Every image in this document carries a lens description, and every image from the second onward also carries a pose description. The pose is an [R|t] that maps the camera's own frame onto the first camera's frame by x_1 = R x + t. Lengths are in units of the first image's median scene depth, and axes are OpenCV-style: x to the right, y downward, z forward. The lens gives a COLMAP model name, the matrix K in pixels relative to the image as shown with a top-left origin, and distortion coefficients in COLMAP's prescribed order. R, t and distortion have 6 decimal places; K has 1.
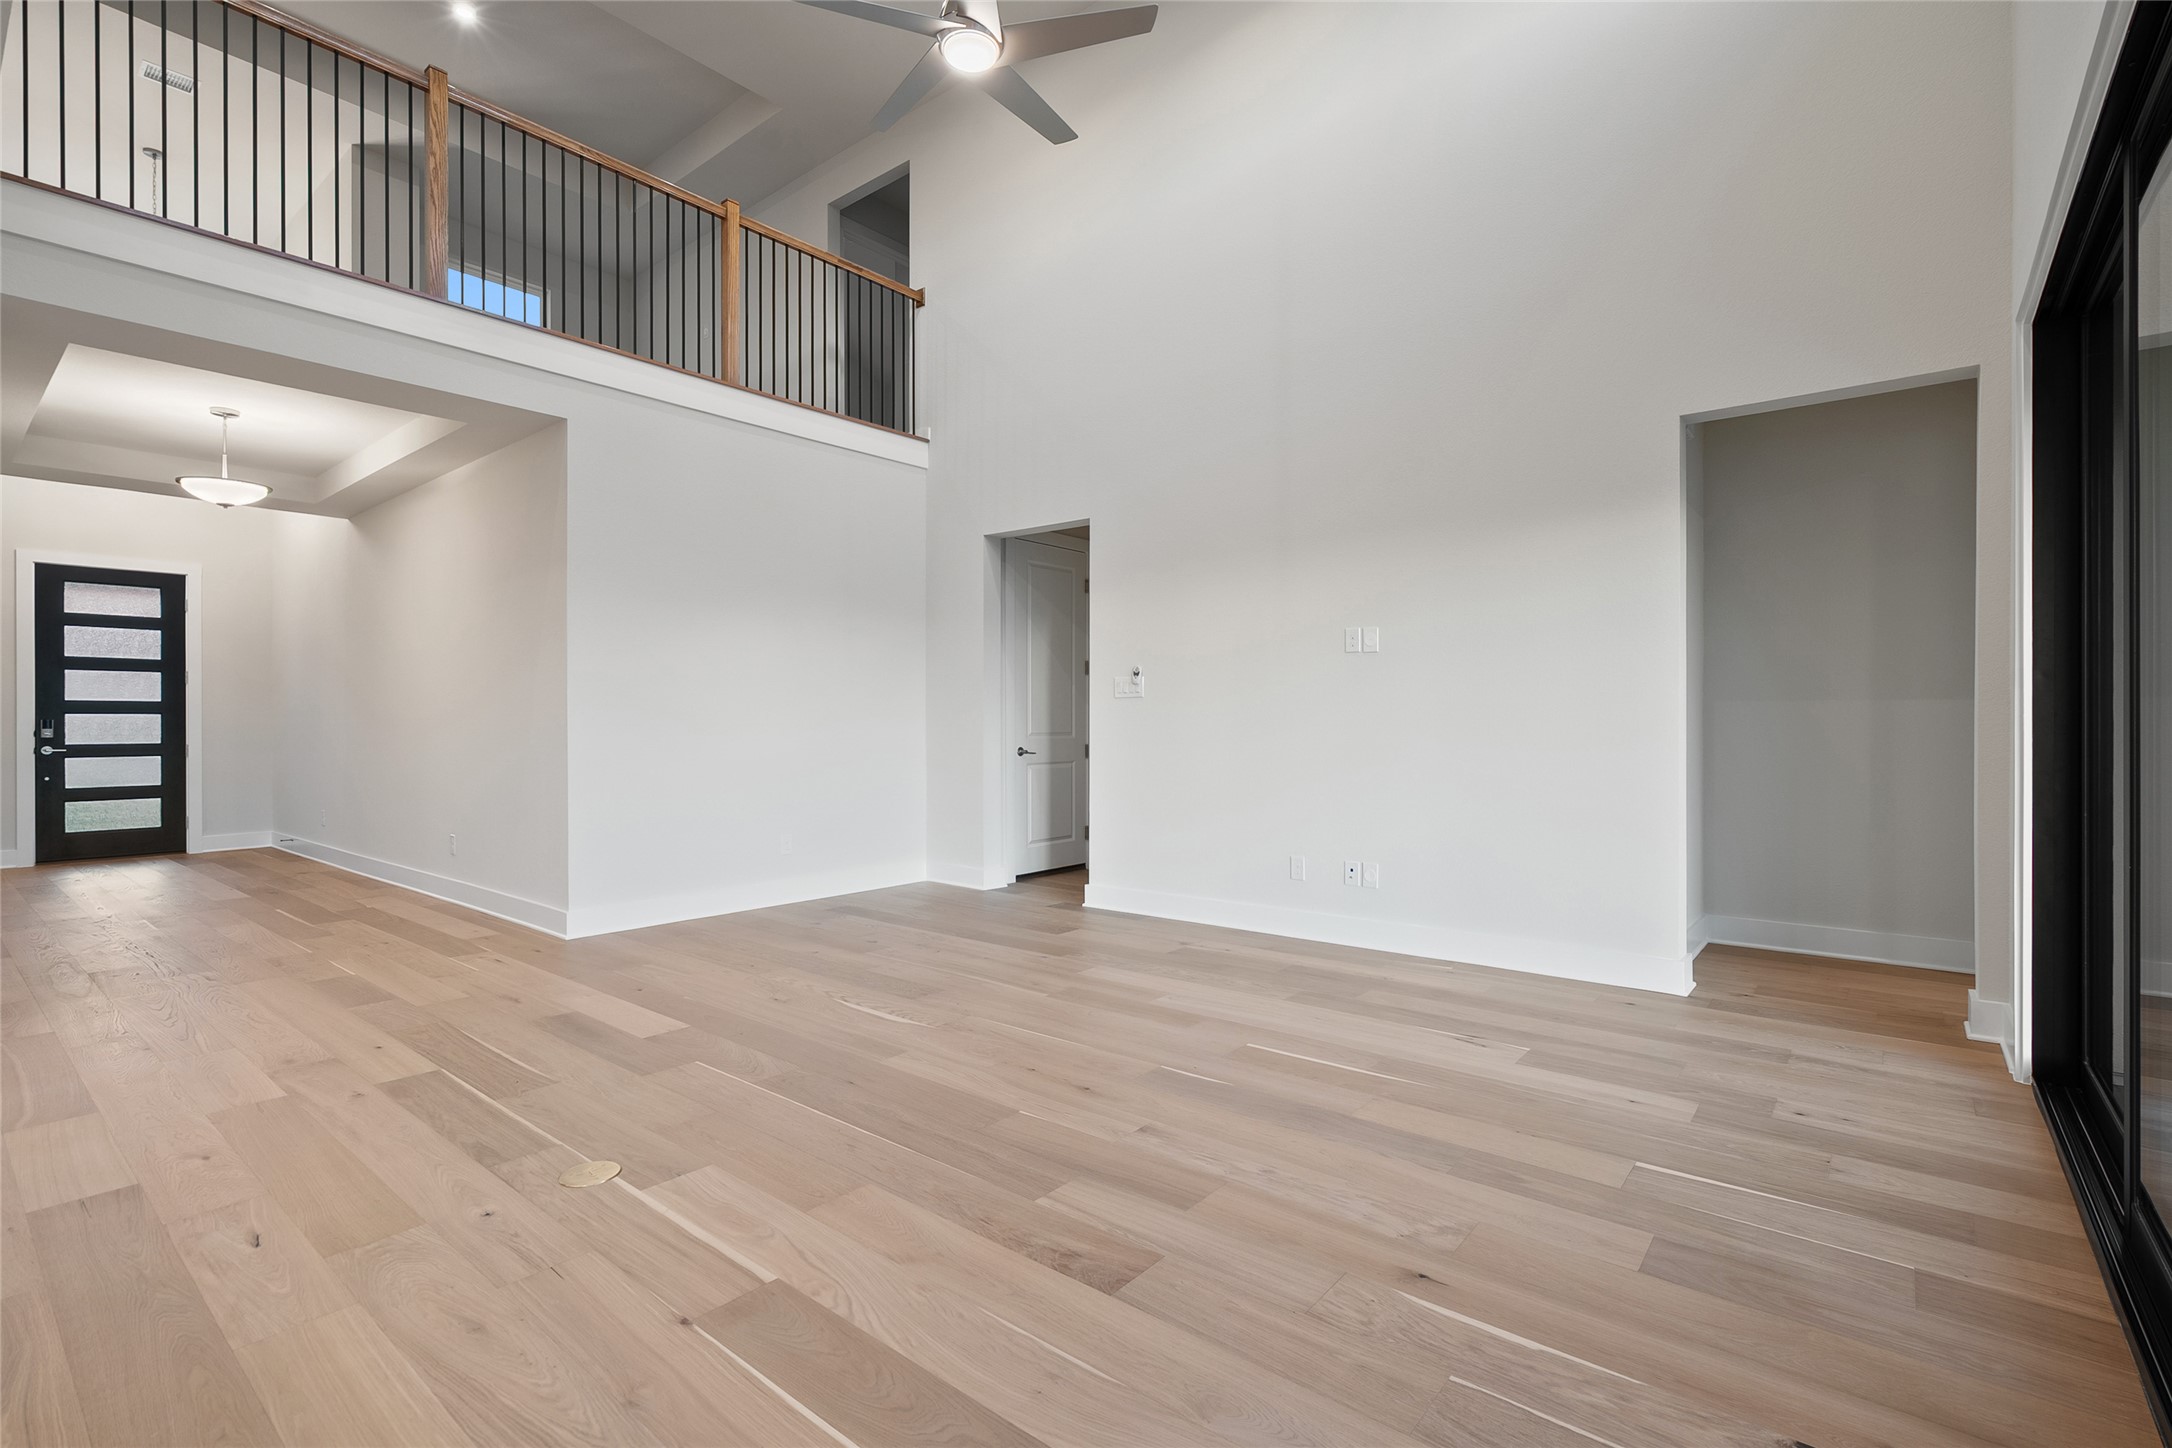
lens RADIAL K [[1008.2, 0, 1099.2], [0, 1008.2, 717.6], [0, 0, 1]] dist [-0.003914, 0.001145]
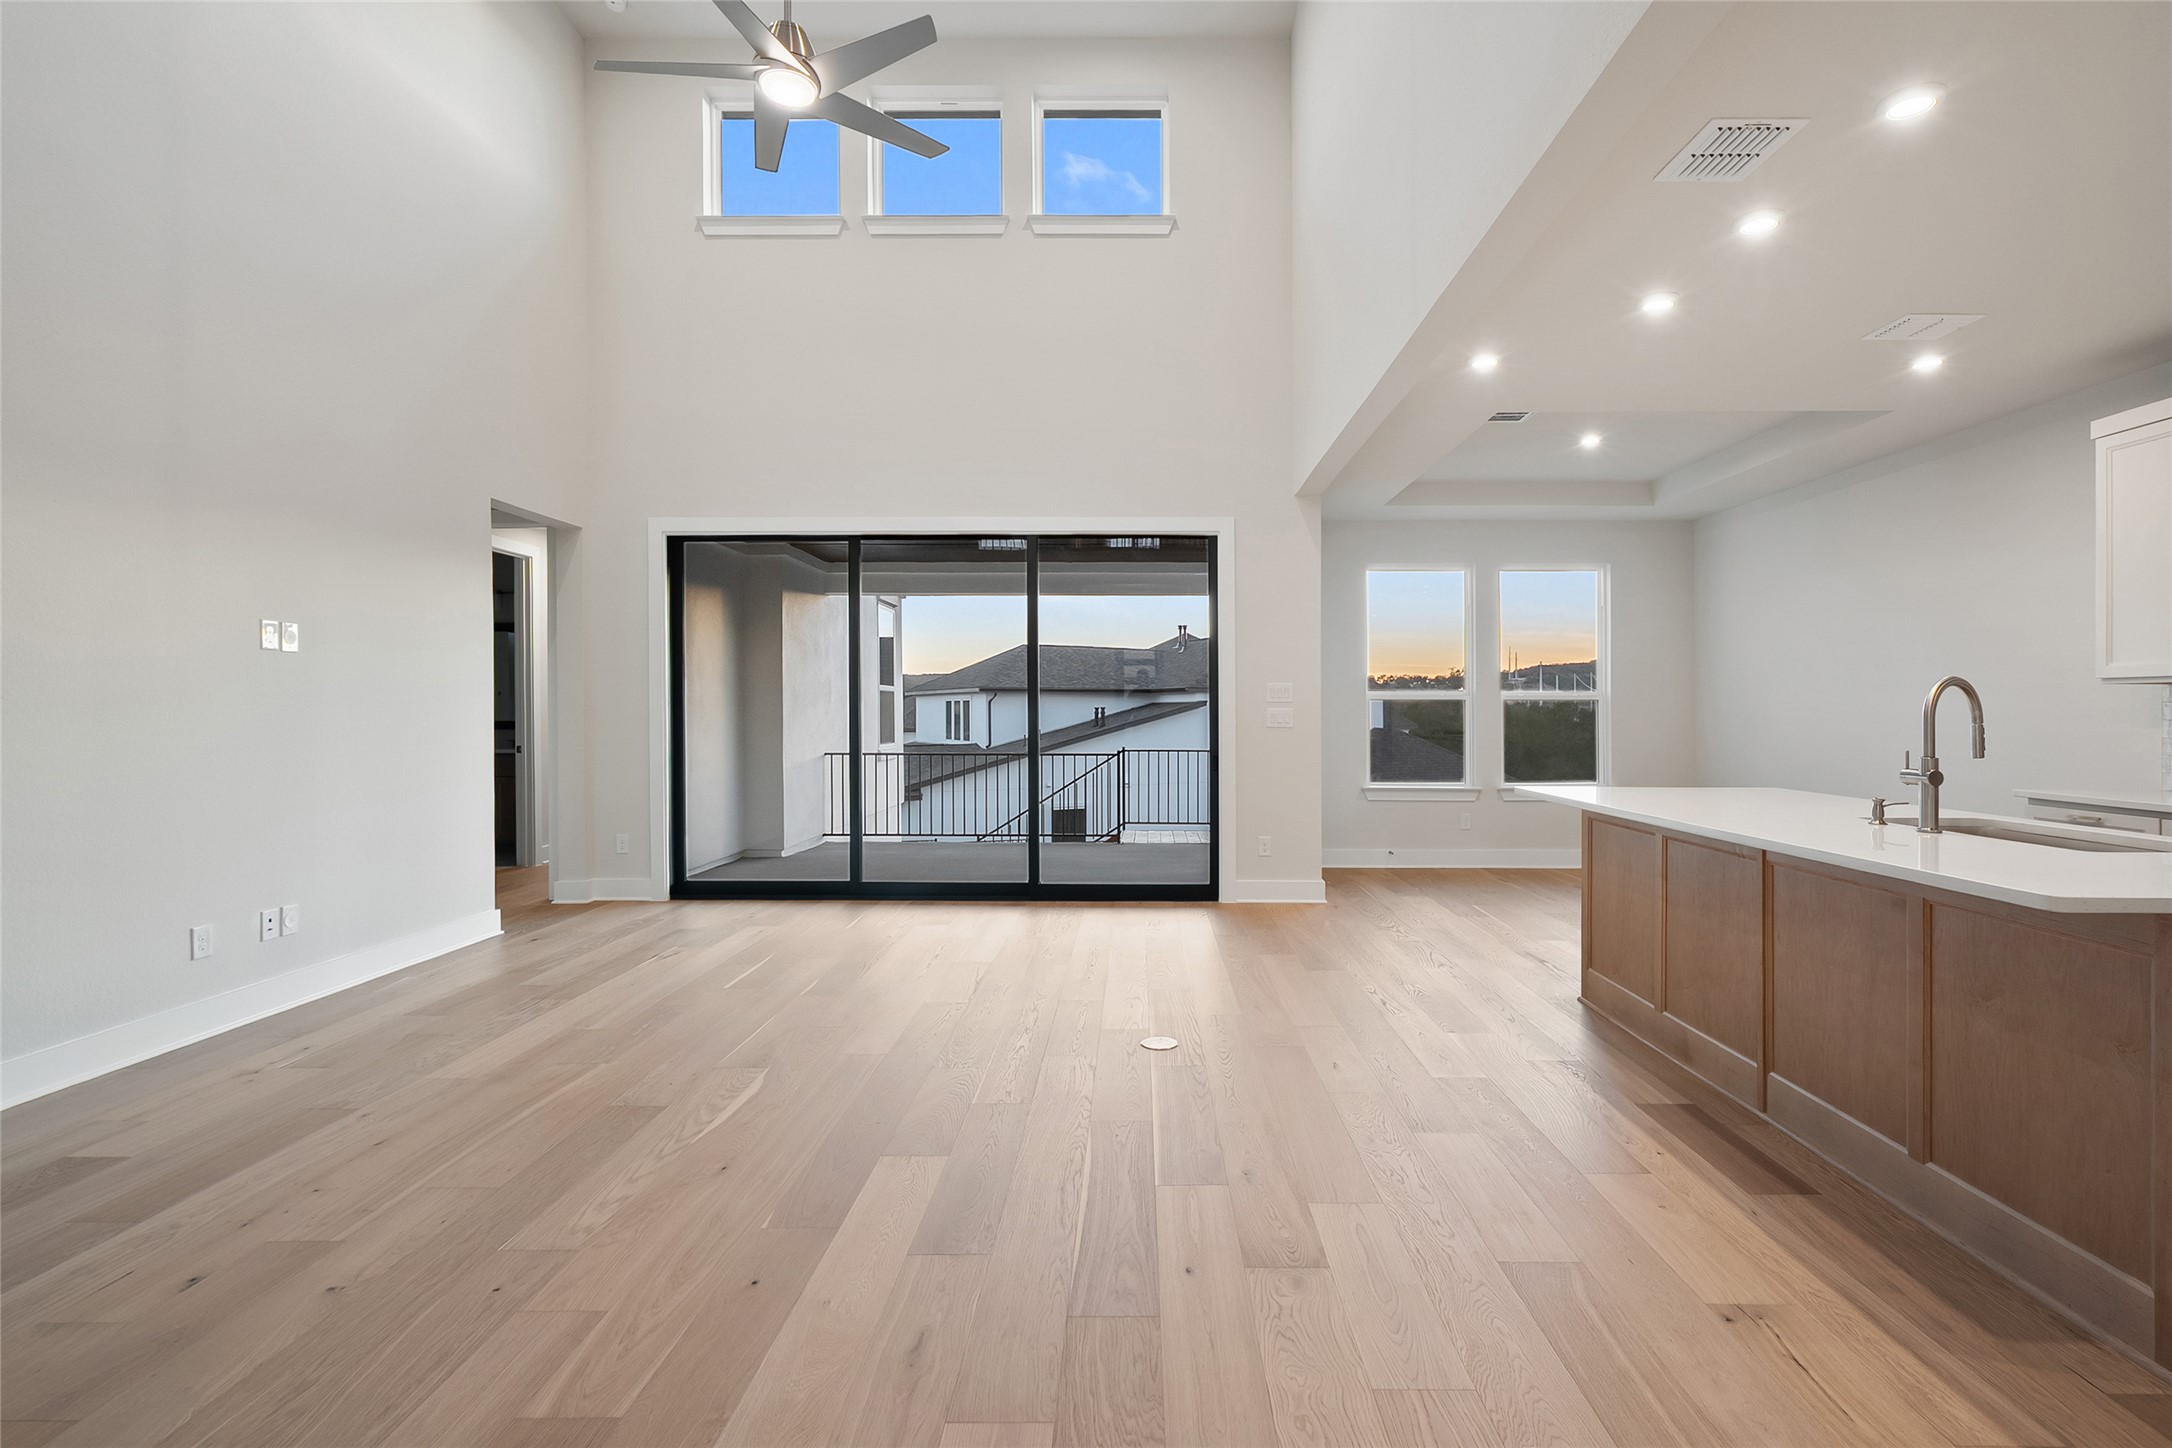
lens RADIAL K [[1008.2, 0, 1140.5], [0, 1008.2, 703.7], [0, 0, 1]] dist [-0.003914, 0.001145]
pose [[-0.628634, 0.004316, 0.777690, -1.003701], [-0.001496, 0.999976, -0.006759, -0.021104], [-0.777700, -0.005412, -0.628612, 1.198565]]
